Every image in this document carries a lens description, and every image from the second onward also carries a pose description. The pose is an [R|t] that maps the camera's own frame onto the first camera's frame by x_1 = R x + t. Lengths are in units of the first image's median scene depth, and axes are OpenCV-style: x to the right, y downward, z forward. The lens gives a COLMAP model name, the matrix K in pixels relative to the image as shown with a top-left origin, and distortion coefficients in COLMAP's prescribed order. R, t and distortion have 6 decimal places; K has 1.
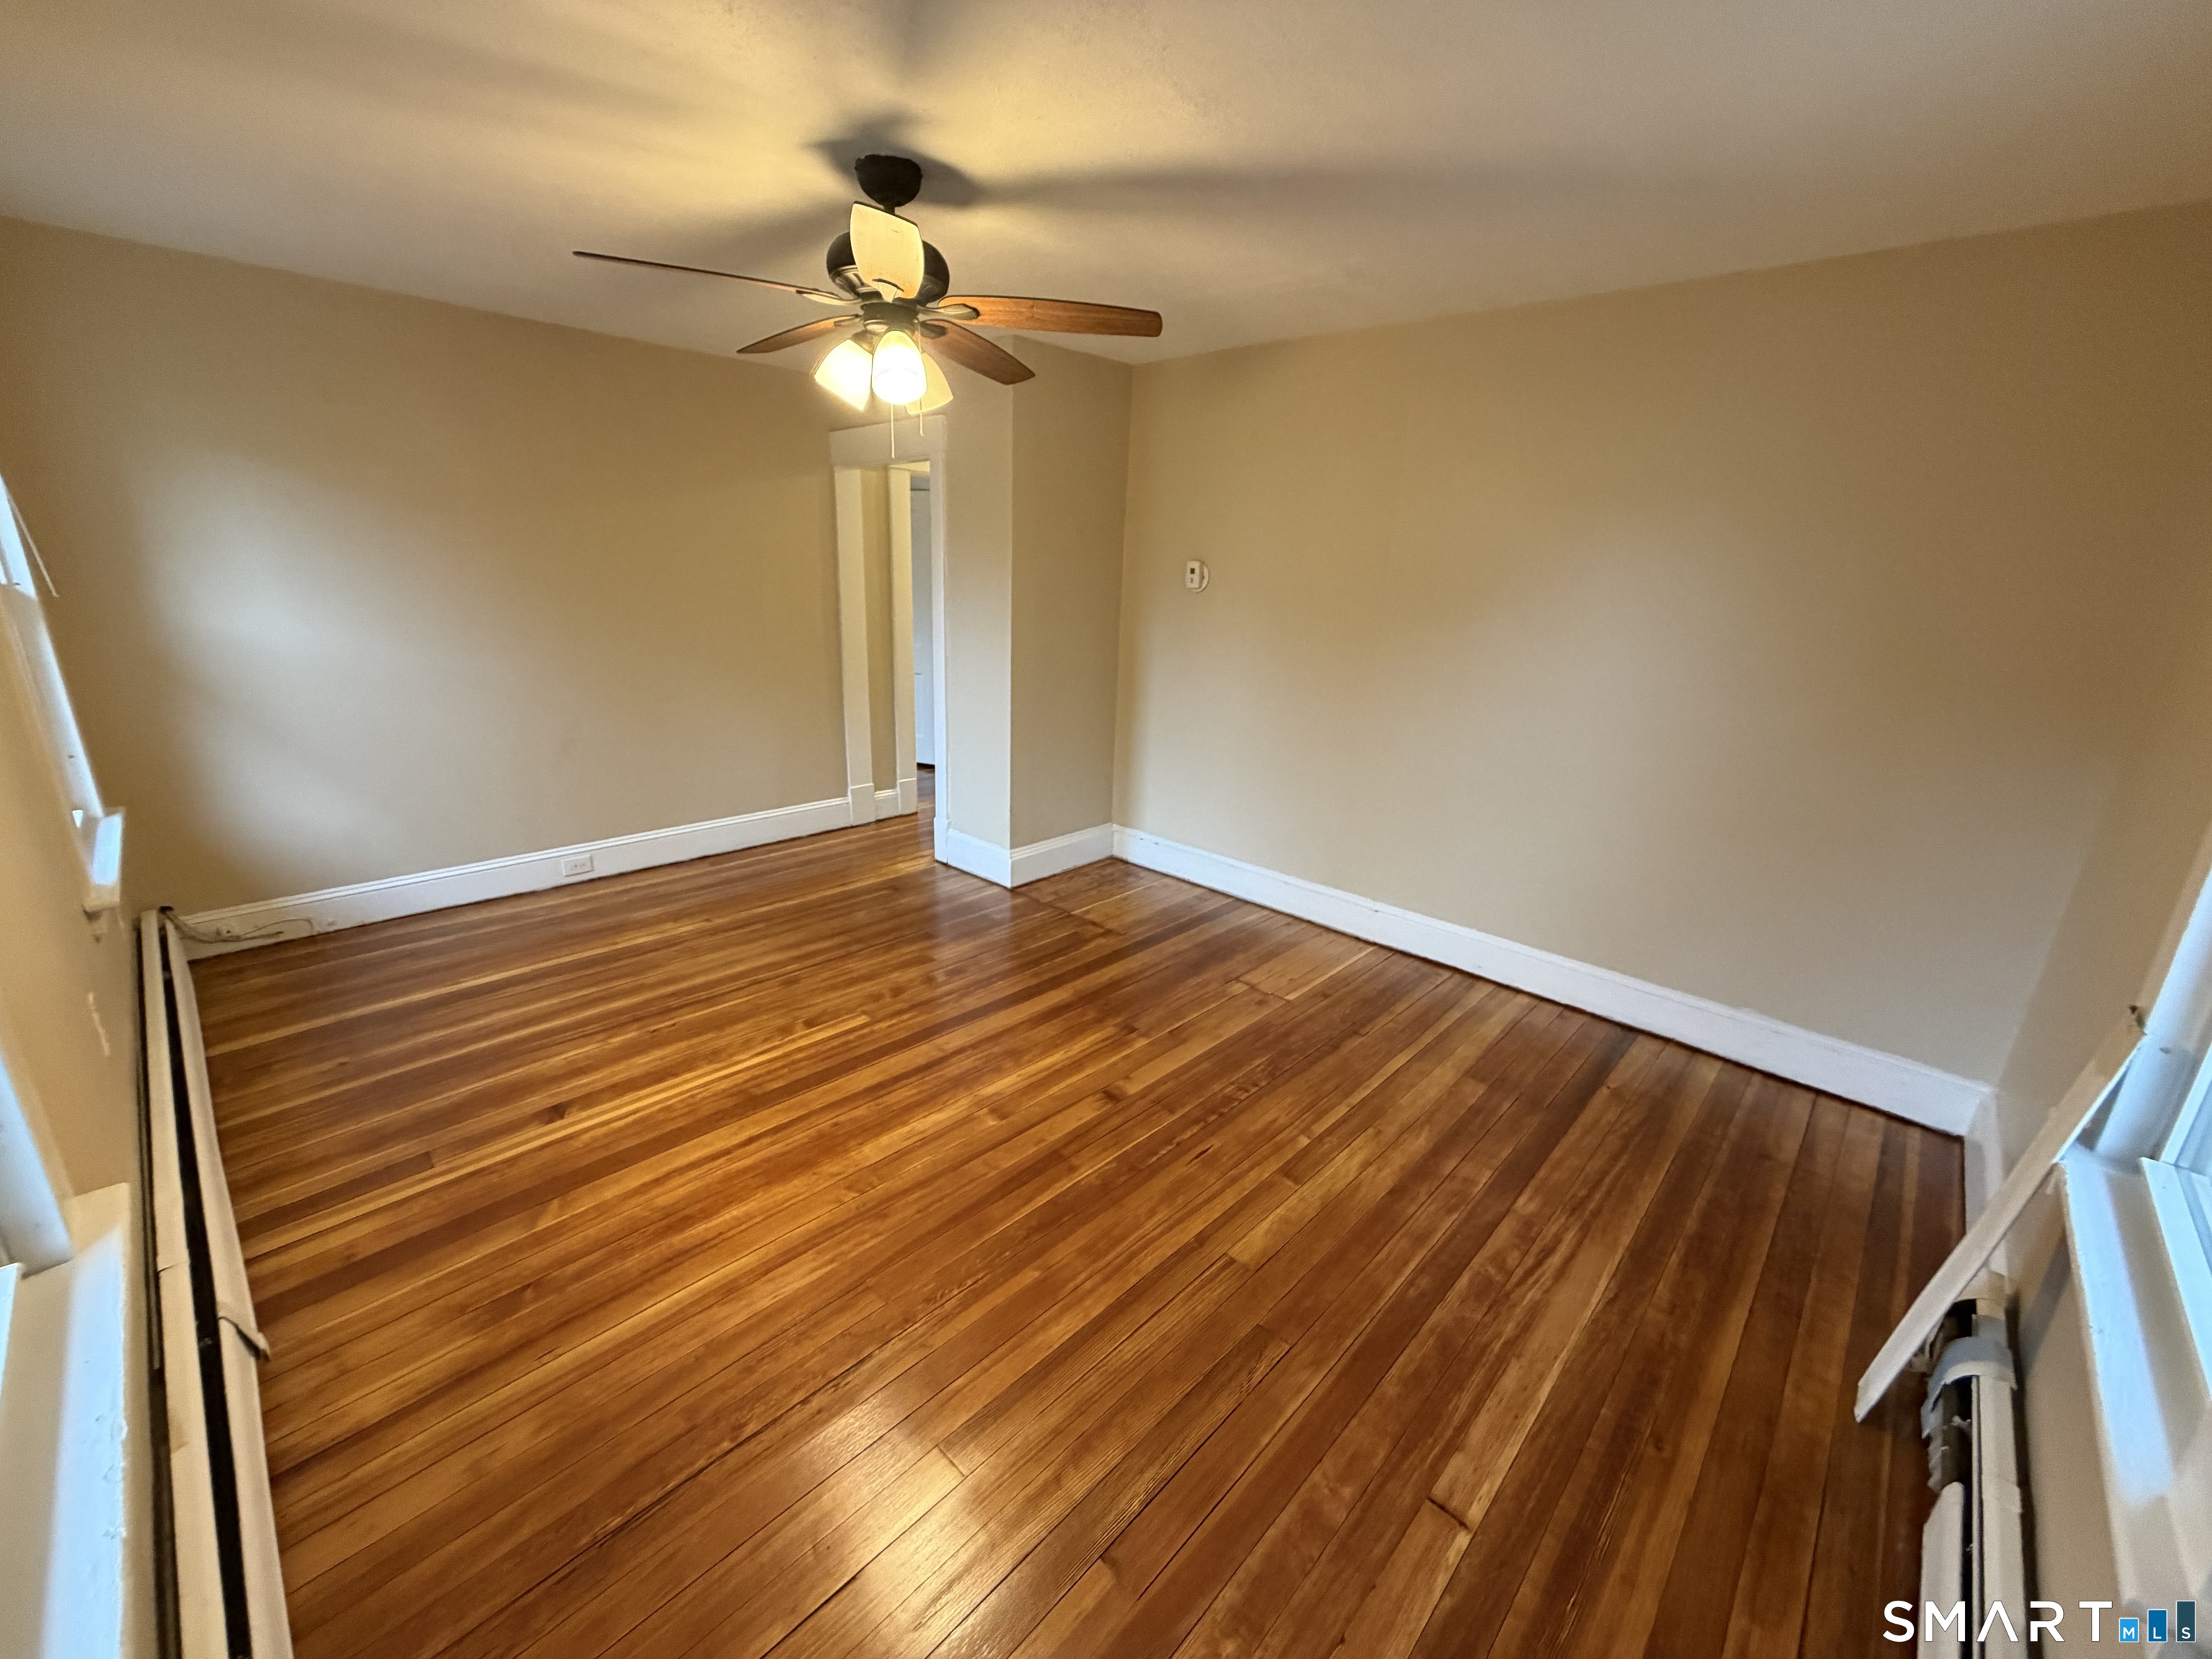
lens RADIAL K [[878.6, 0, 1098.1], [0, 878.6, 833.0], [0, 0, 1]] dist [0.000103, -0.000616]
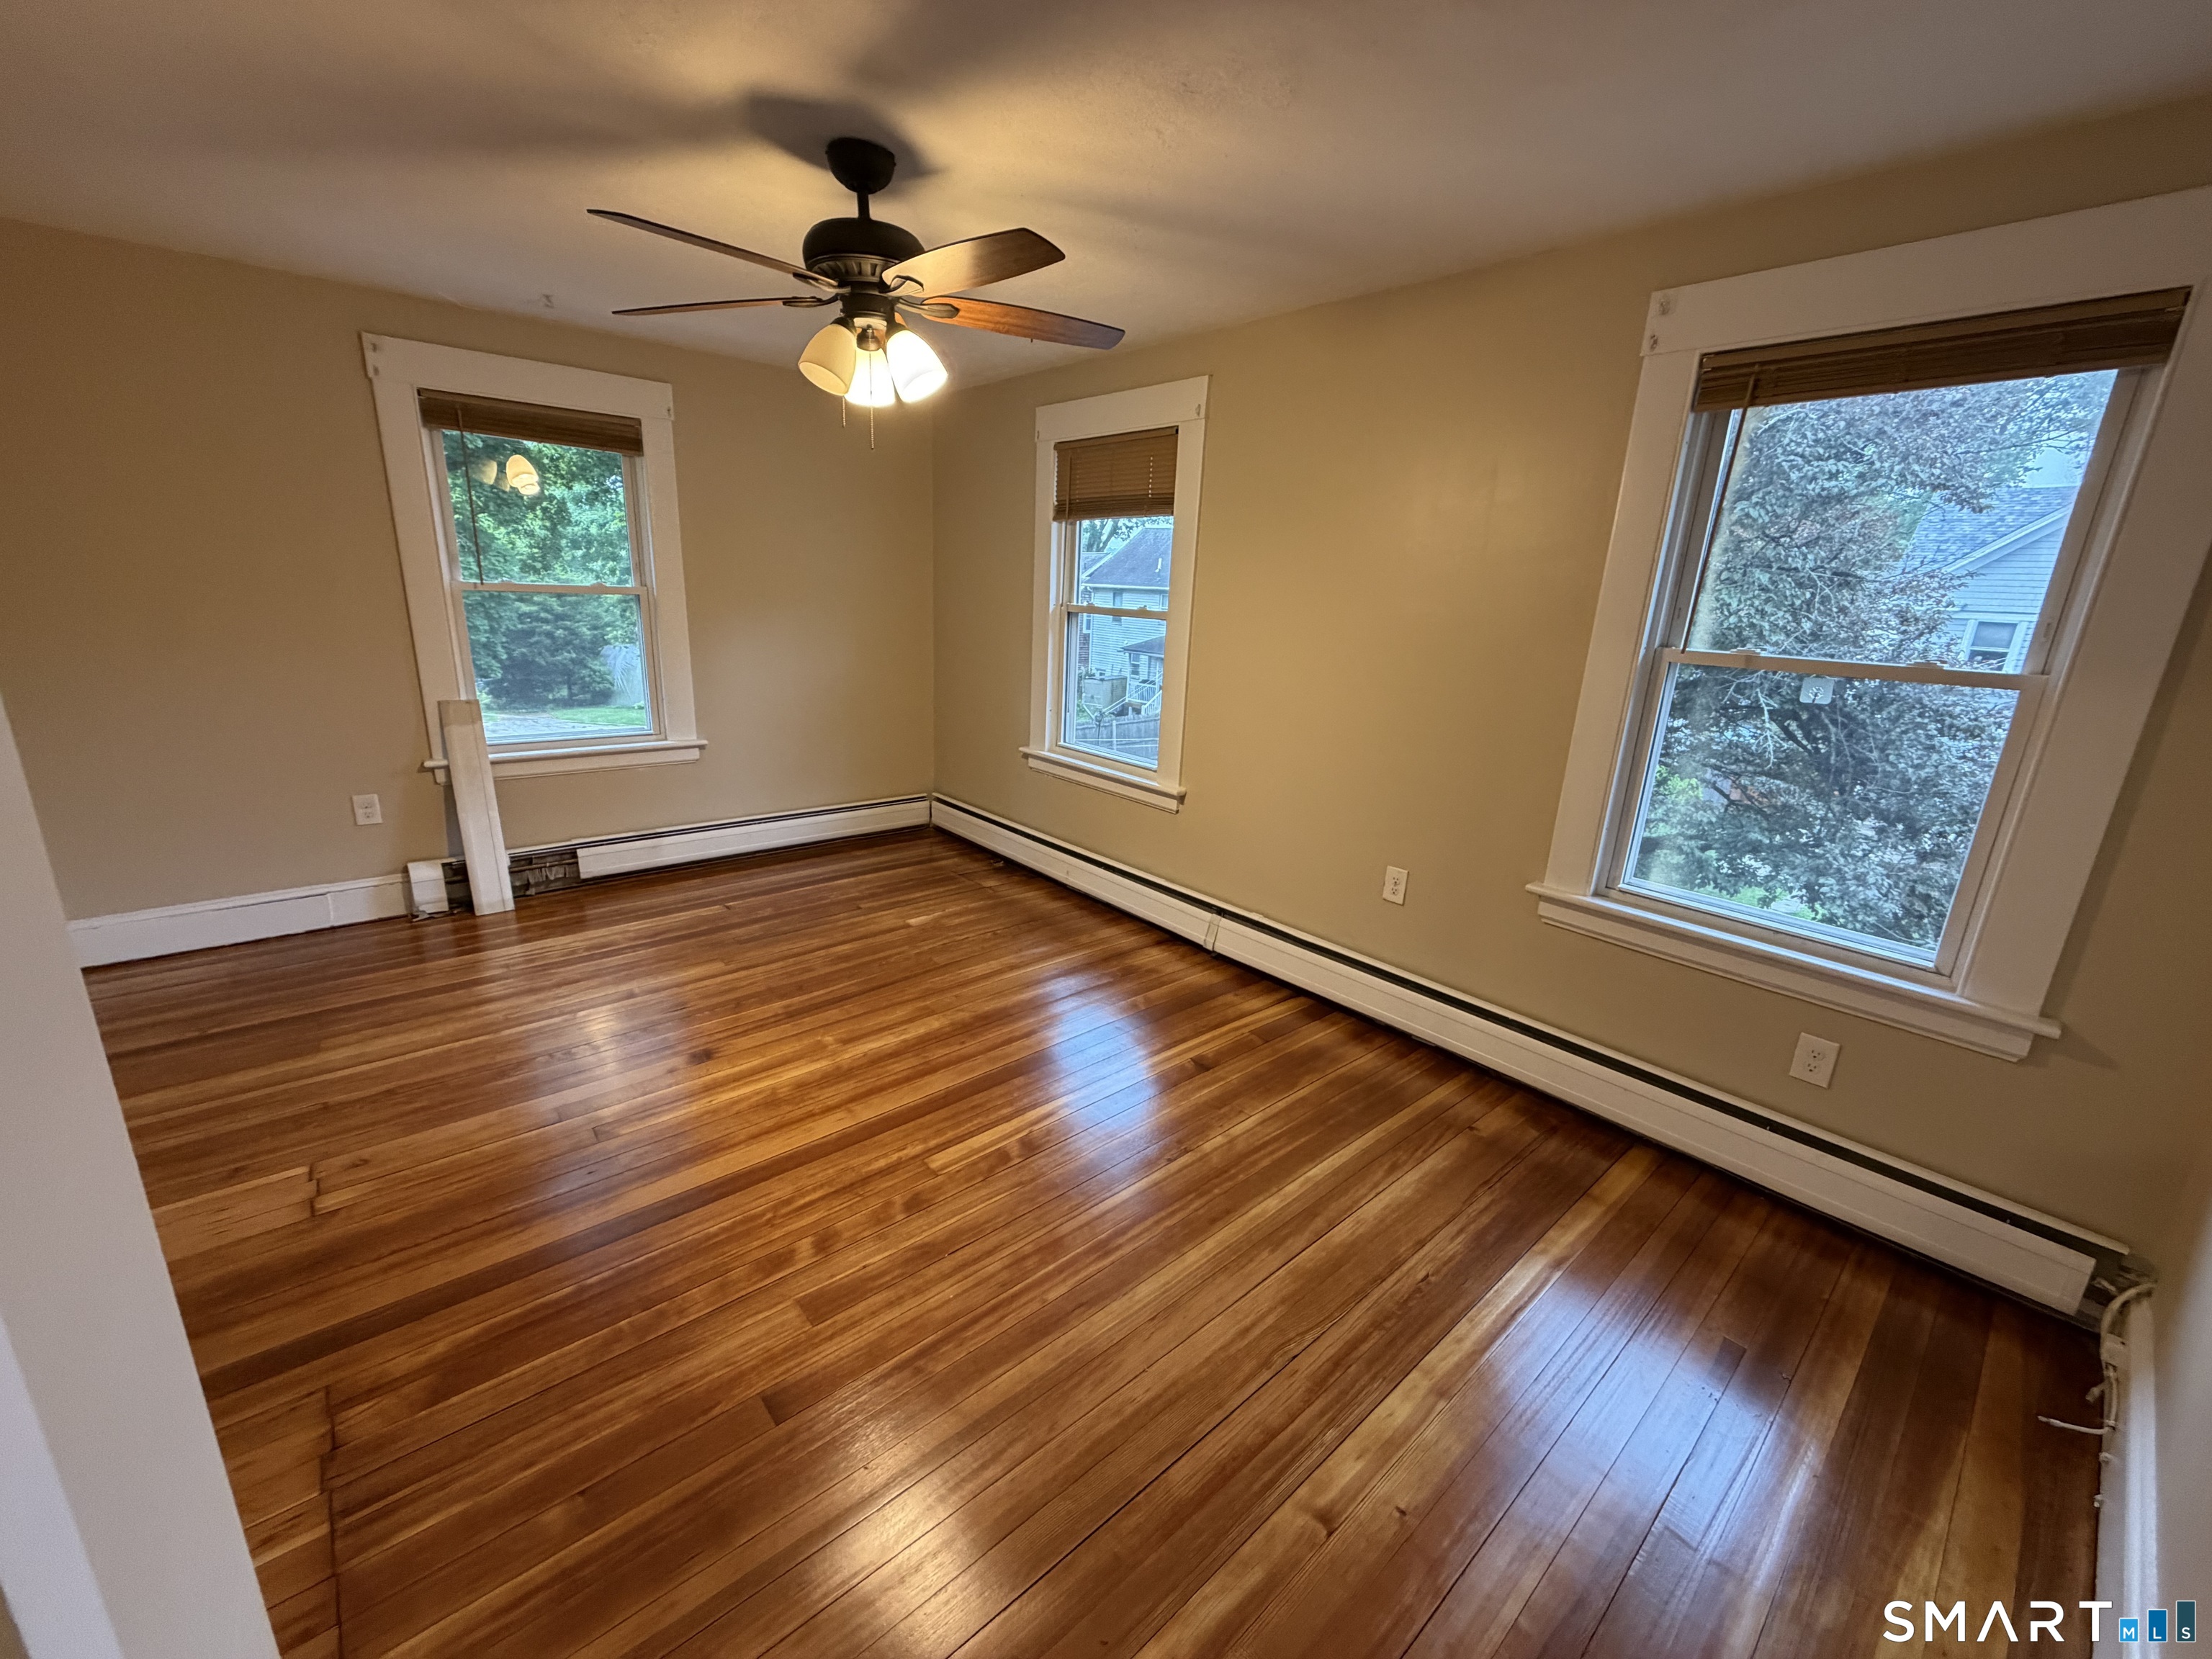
lens RADIAL K [[878.6, 0, 1098.1], [0, 878.6, 833.0], [0, 0, 1]] dist [0.000103, -0.000616]
pose [[-0.992812, -0.098241, 0.068363, -0.439614], [-0.045790, 0.839504, 0.541421, -0.453827], [-0.110580, 0.534399, -0.837967, 1.499681]]
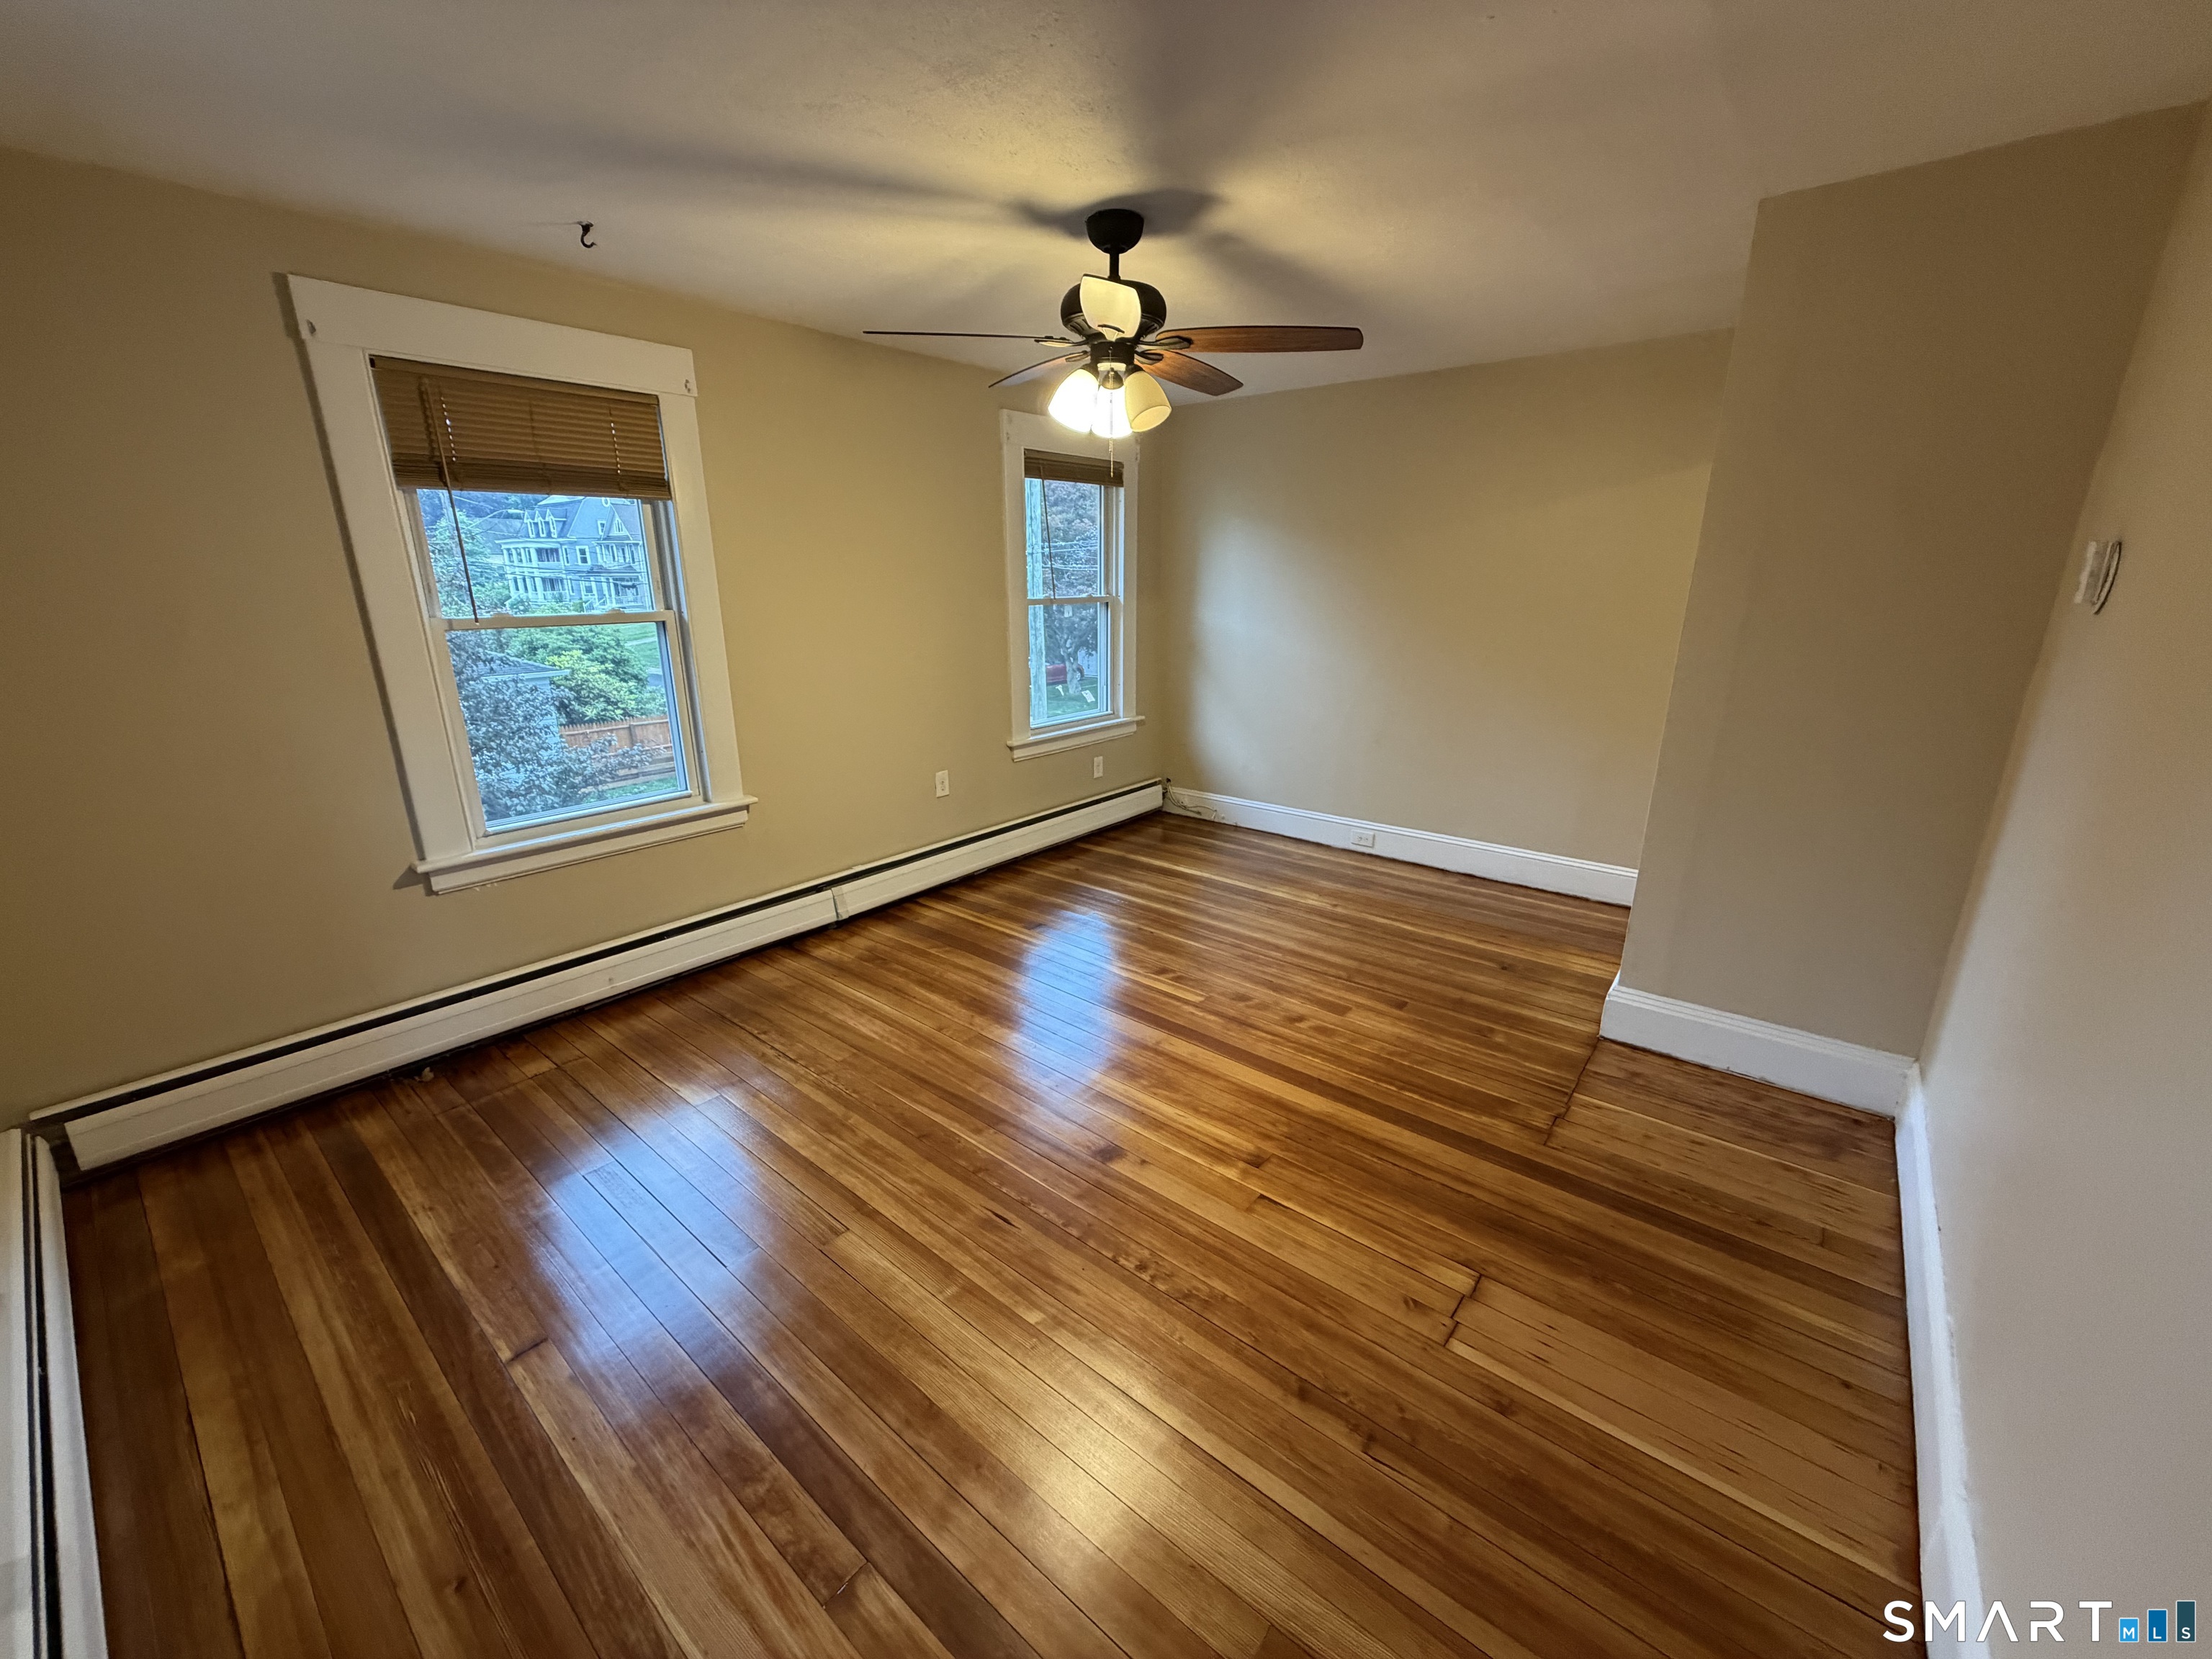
lens RADIAL K [[878.6, 0, 1098.1], [0, 878.6, 833.0], [0, 0, 1]] dist [0.000103, -0.000616]
pose [[0.067894, 0.253327, -0.964995, 0.717167], [-0.284241, 0.932054, 0.224681, -0.185190], [0.956346, 0.259037, 0.135287, 0.702806]]
